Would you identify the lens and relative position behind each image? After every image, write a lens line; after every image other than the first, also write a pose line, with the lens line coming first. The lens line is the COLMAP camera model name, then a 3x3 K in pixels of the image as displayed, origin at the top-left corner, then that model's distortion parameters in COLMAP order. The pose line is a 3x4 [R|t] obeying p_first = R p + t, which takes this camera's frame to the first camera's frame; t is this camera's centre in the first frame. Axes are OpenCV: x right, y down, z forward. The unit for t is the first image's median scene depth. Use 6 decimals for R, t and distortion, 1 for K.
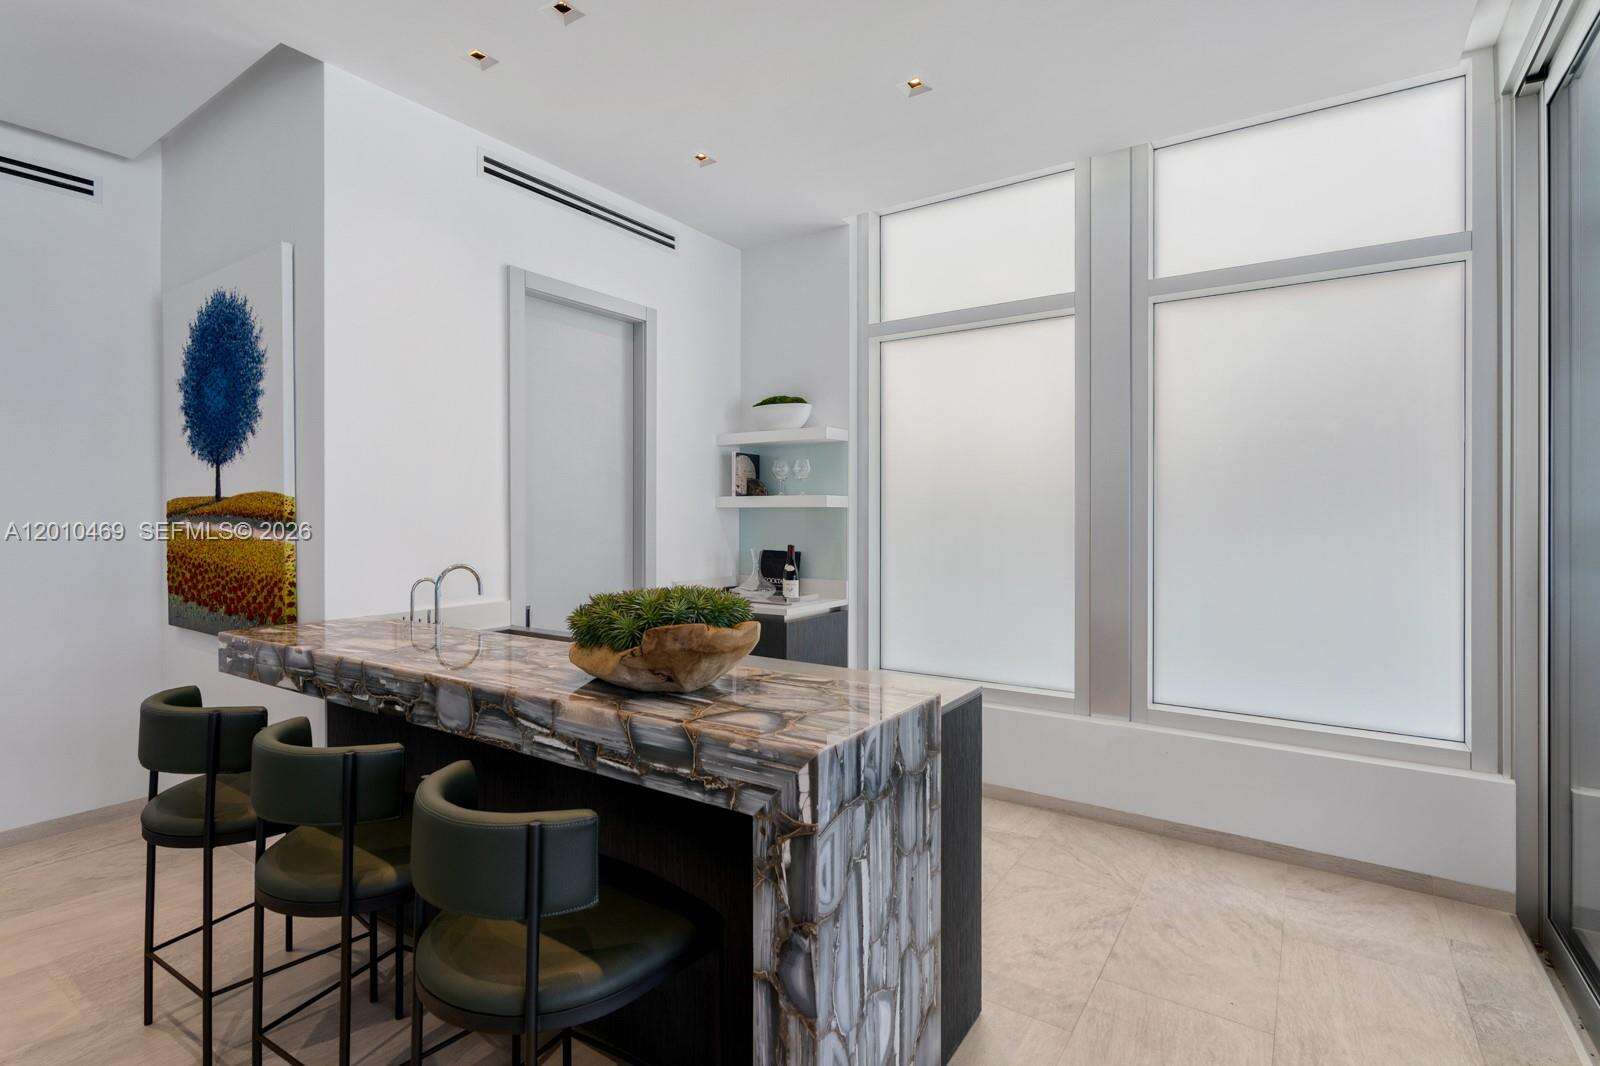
lens RADIAL K [[765.6, 0, 809.4], [0, 765.6, 511.7], [0, 0, 1]] dist [-0.014898, -0.000497]
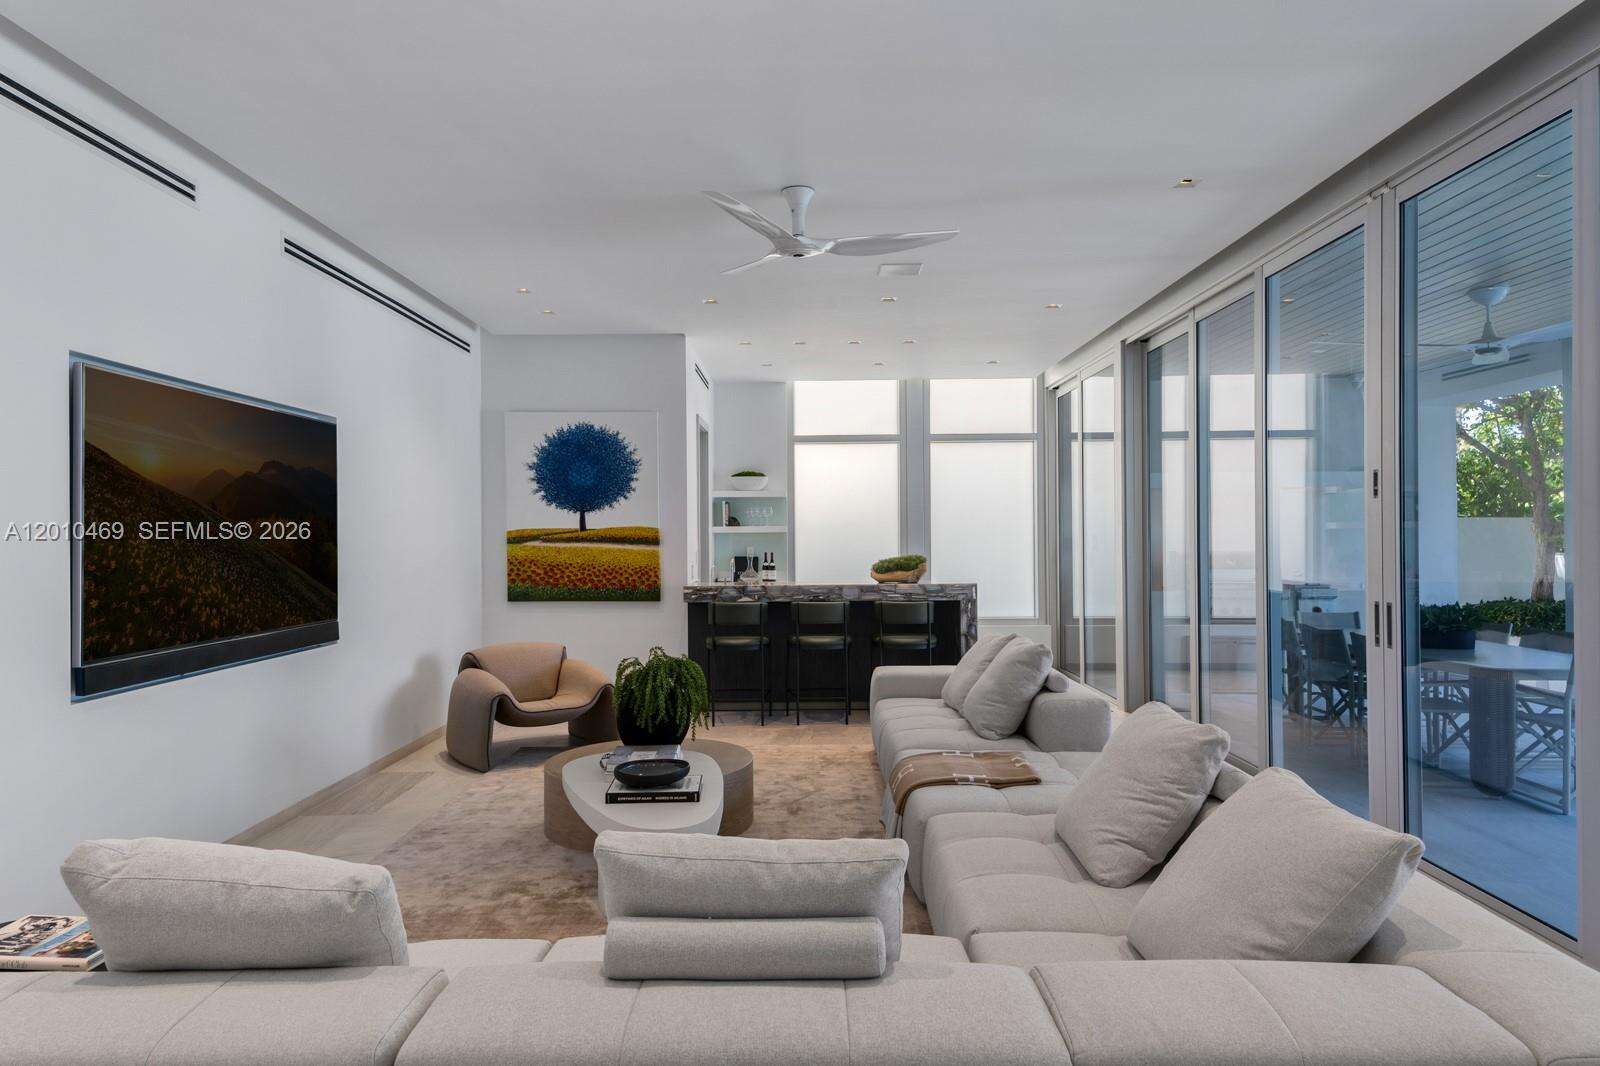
lens RADIAL K [[992.7, 0, 800.9], [0, 992.7, 524.2], [0, 0, 1]] dist [0.037109, 0.000899]
pose [[0.827912, 0.001280, 0.560856, -1.564396], [0.004874, 0.999943, -0.009477, -0.004356], [-0.560837, 0.010580, 0.827859, -1.270457]]
